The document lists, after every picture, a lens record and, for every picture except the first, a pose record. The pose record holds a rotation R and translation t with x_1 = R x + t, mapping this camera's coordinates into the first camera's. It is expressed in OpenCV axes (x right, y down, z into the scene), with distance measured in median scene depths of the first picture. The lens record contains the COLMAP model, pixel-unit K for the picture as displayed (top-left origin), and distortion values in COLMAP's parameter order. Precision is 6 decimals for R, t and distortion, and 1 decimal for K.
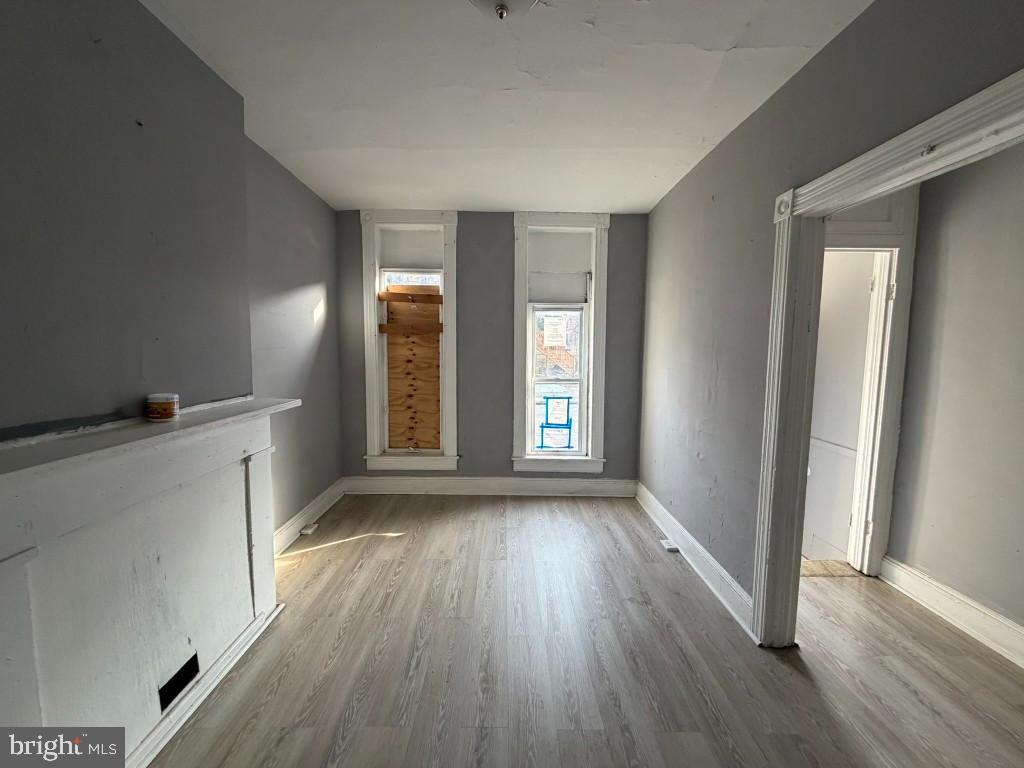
lens RADIAL K [[408.7, 0, 511.2], [0, 408.7, 383.0], [0, 0, 1]] dist [-0.001797, -0.000013]
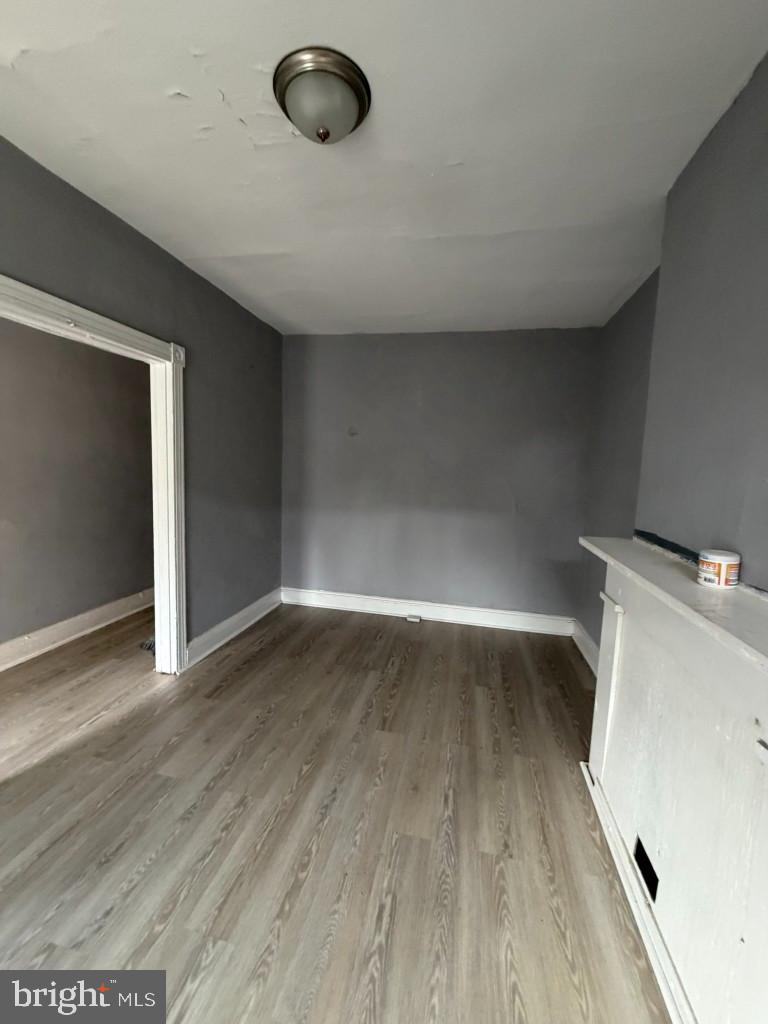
lens RADIAL K [[408.7, 0, 383.1], [0, 408.7, 511.9], [0, 0, 1]] dist [-0.001797, -0.000013]
pose [[-0.973286, -0.075500, 0.216828, -0.375757], [-0.029349, 0.977551, 0.208645, -0.173242], [-0.227713, 0.196707, -0.953652, 1.727856]]
